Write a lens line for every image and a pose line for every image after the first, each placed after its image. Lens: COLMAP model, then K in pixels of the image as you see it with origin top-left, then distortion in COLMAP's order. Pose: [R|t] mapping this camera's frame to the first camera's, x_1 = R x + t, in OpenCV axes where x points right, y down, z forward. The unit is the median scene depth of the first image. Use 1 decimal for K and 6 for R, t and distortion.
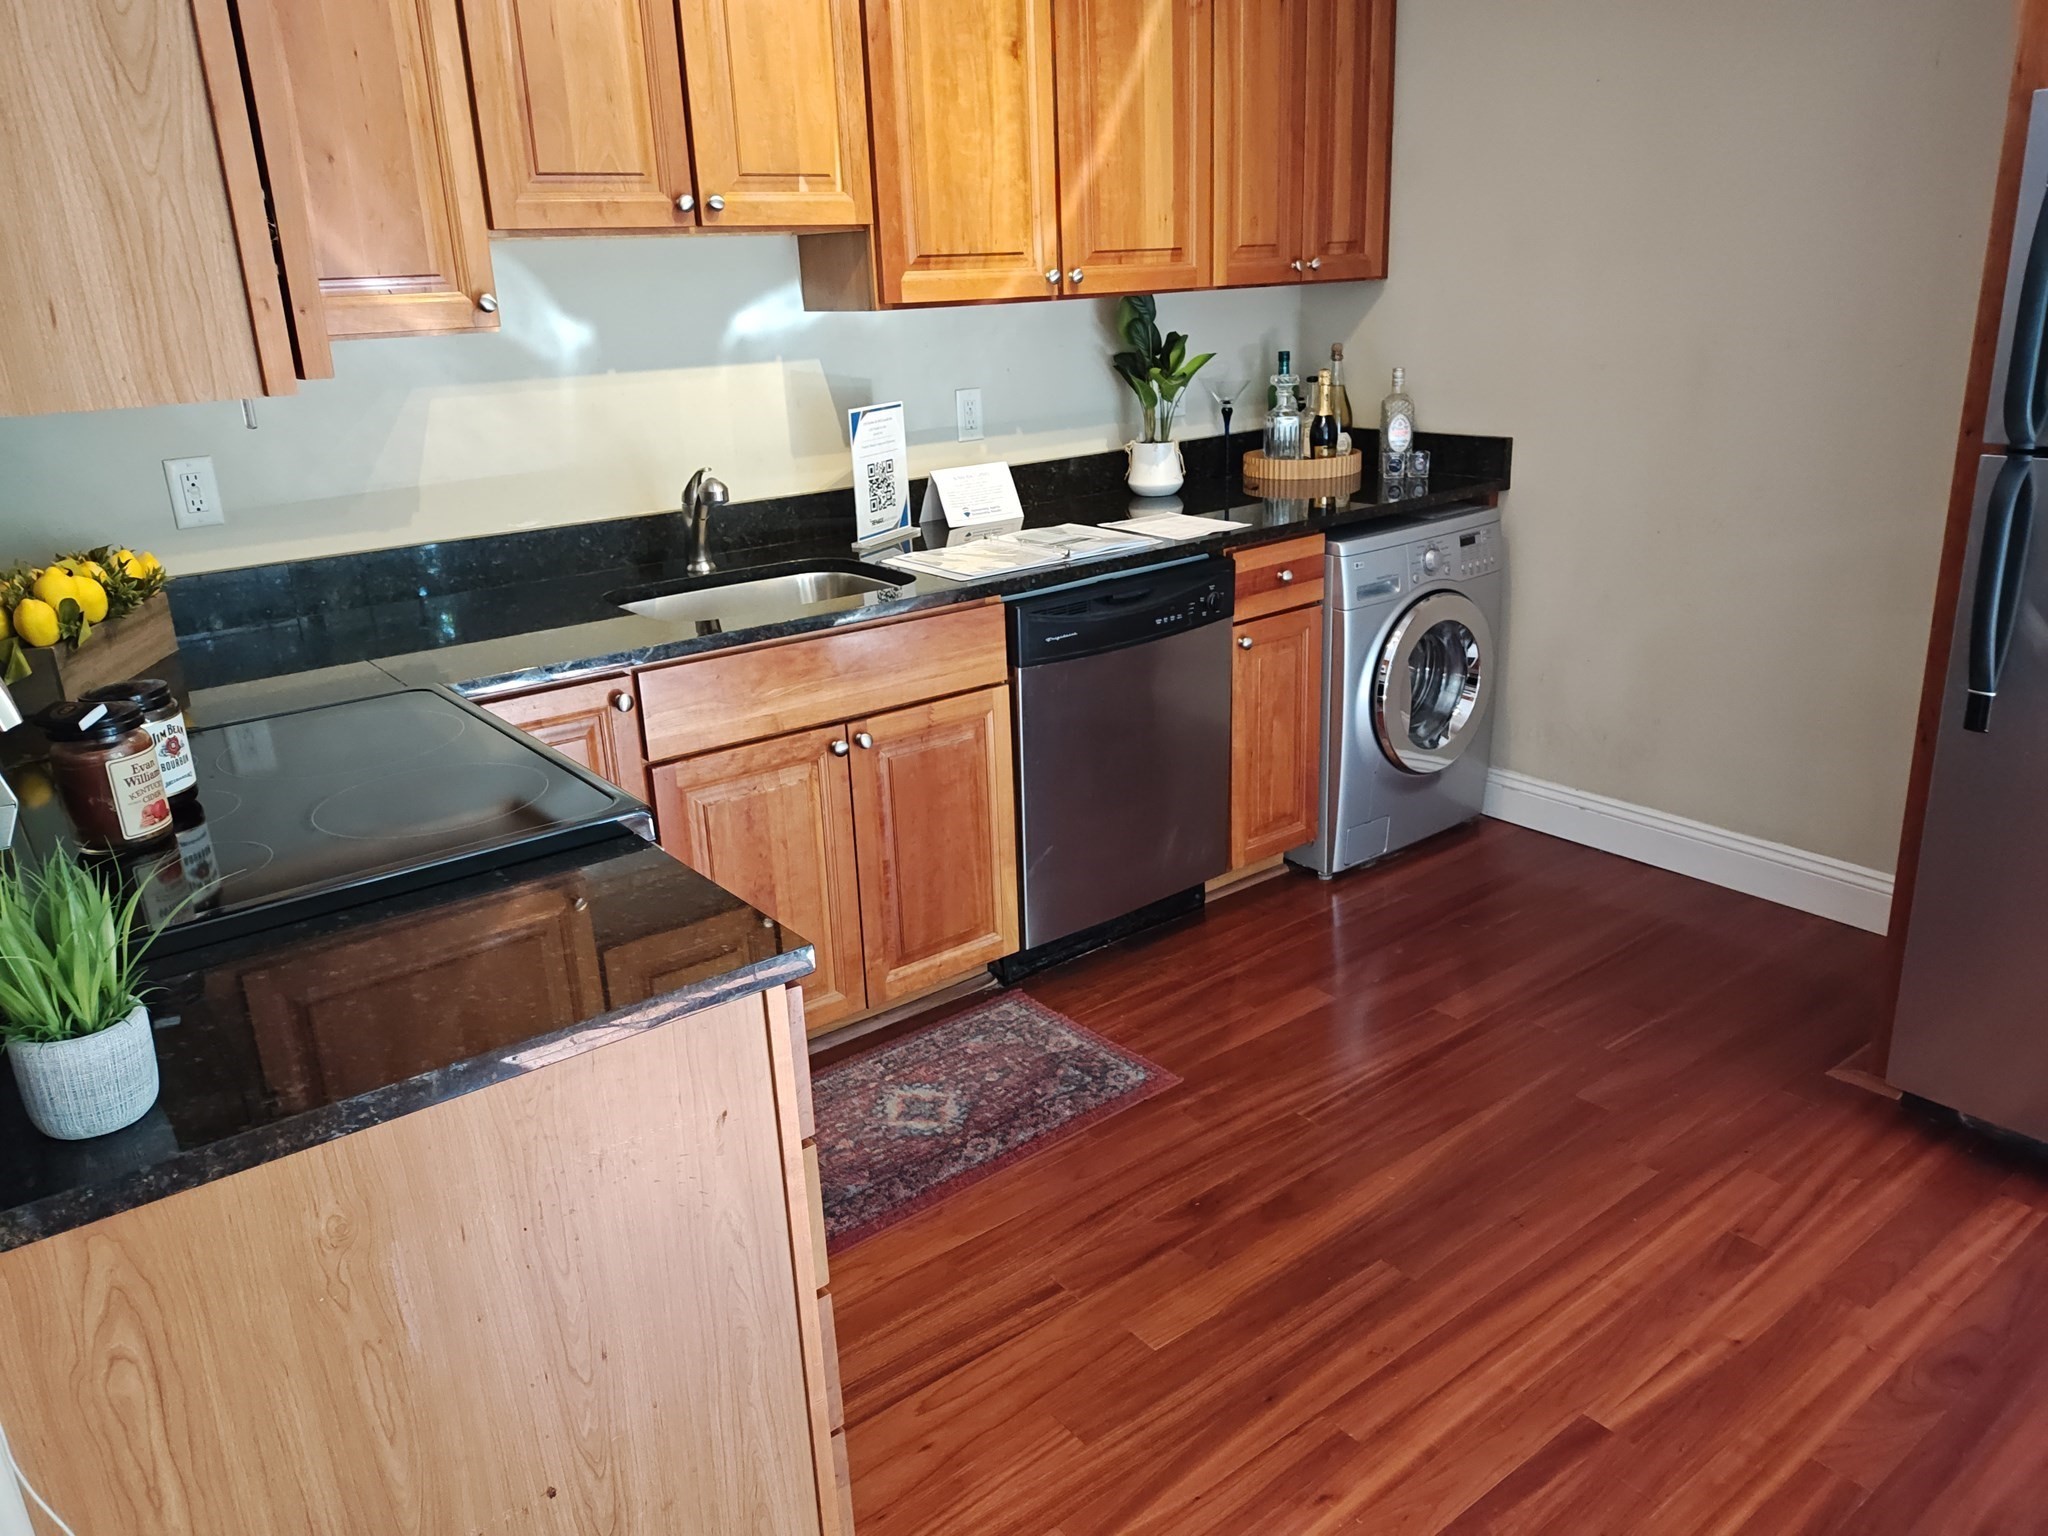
lens RADIAL K [[1496.1, 0, 1024.0], [0, 1496.1, 768.0], [0, 0, 1]] dist [0.076695, -0.117902]
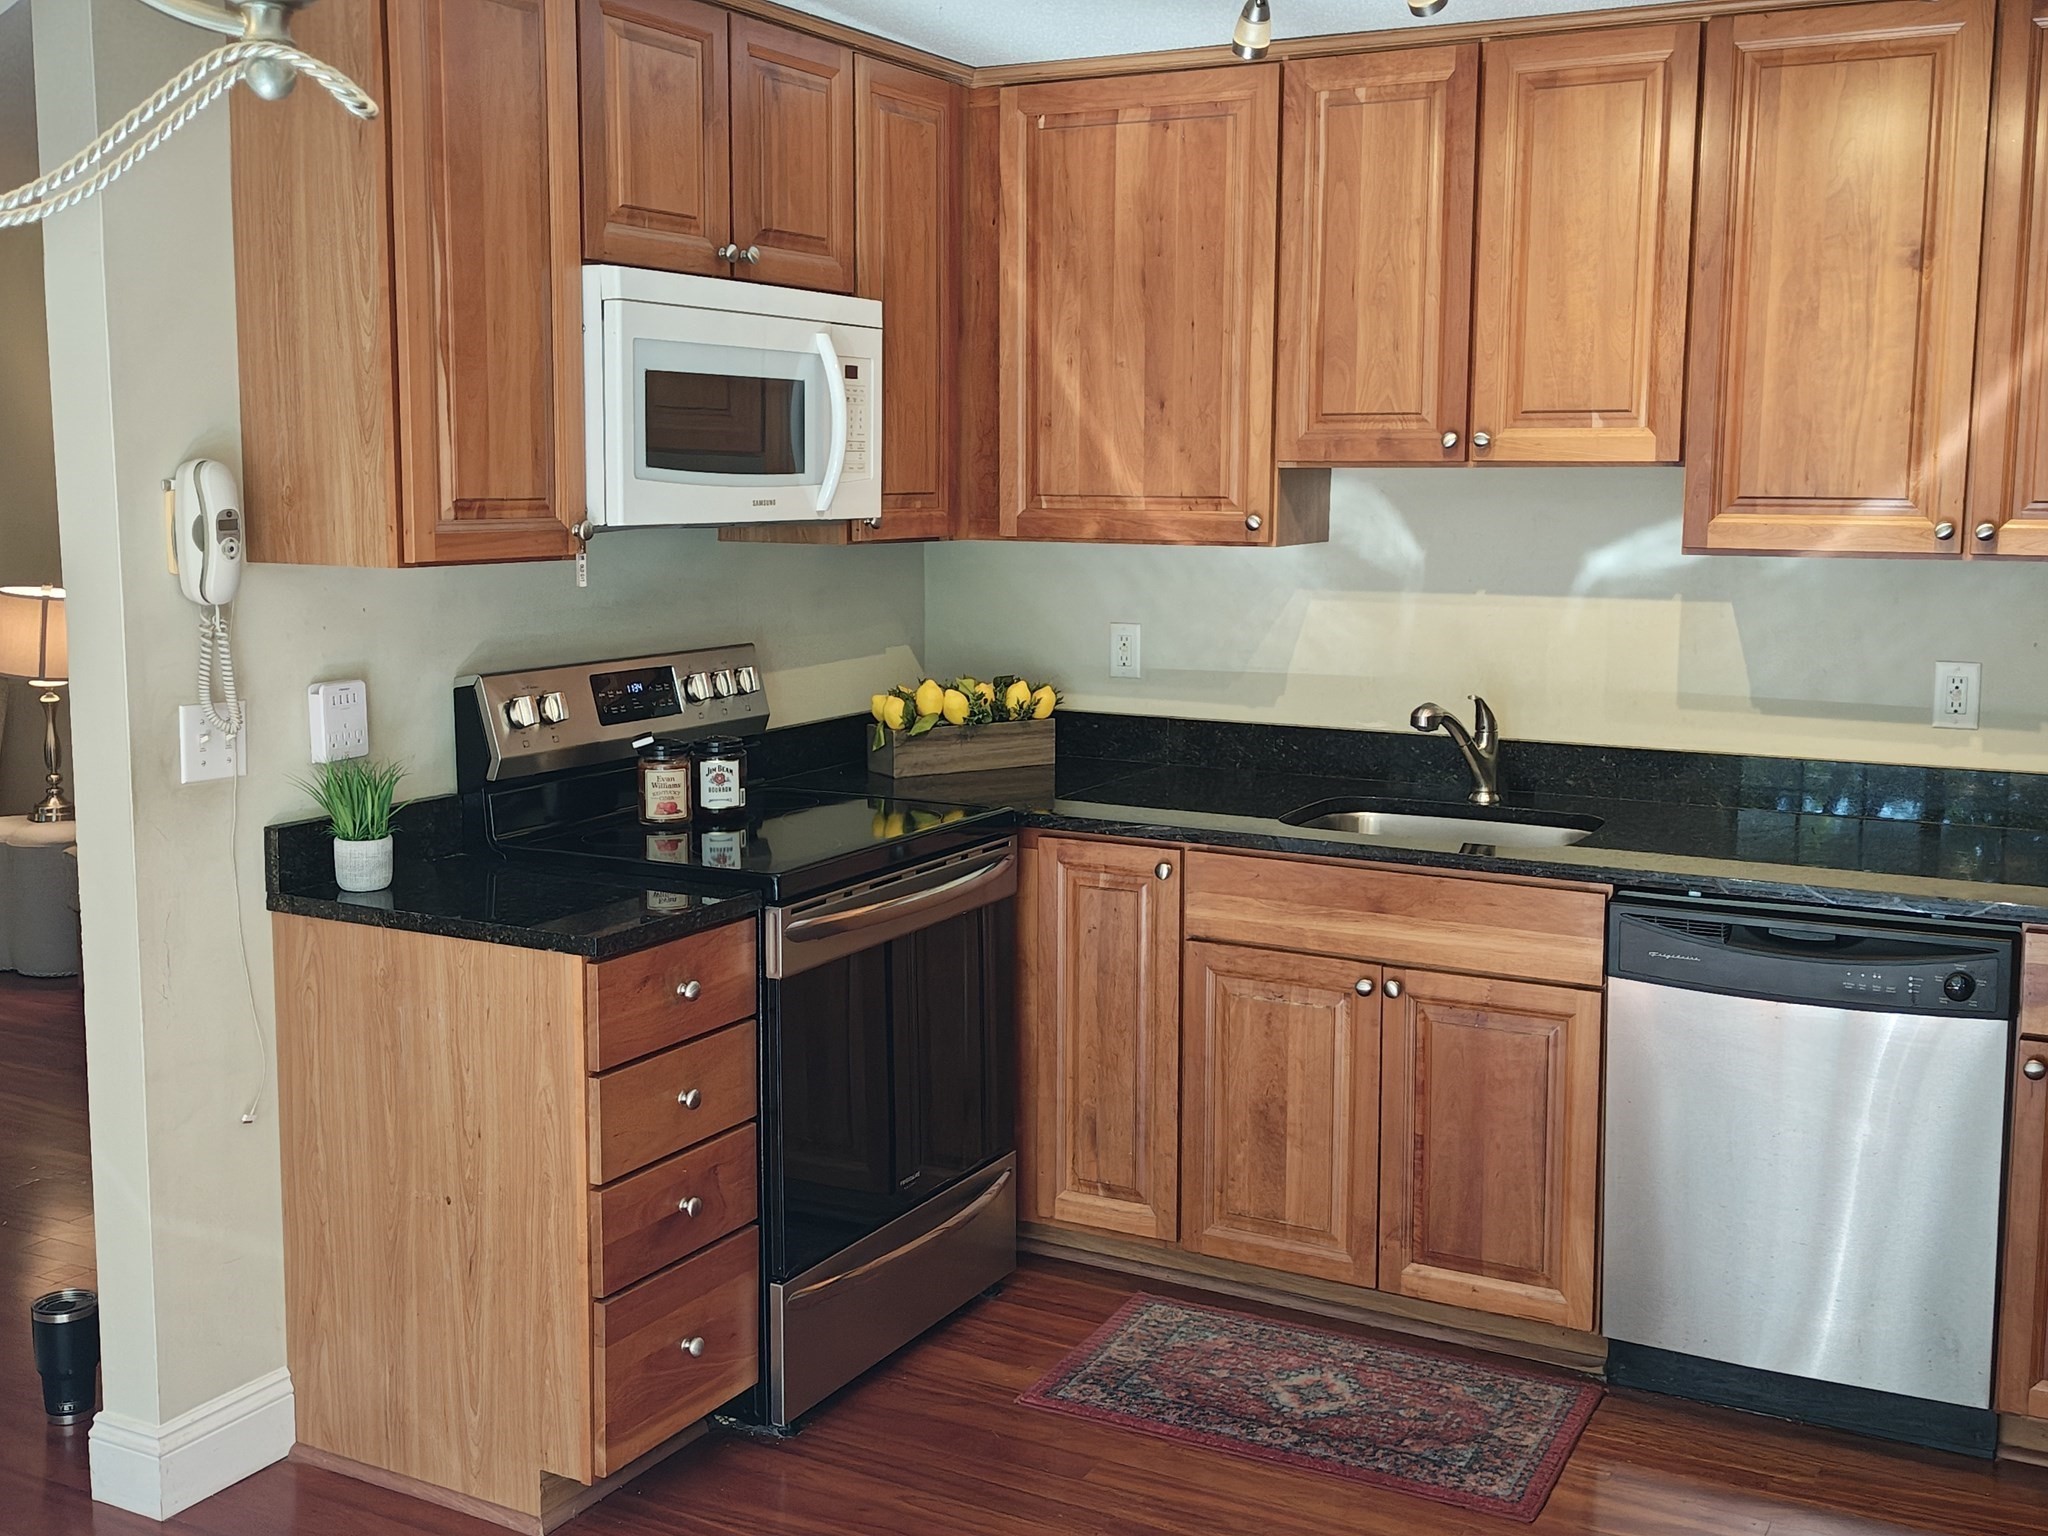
lens RADIAL K [[2131.9, 0, 1024.4], [0, 2131.9, 720.2], [0, 0, 1]] dist [0.050366, -0.005215]
pose [[0.388960, 0.152757, -0.908502, 0.936868], [-0.305335, 0.951794, 0.029312, -0.139139], [0.869184, 0.265997, 0.416852, 0.188172]]
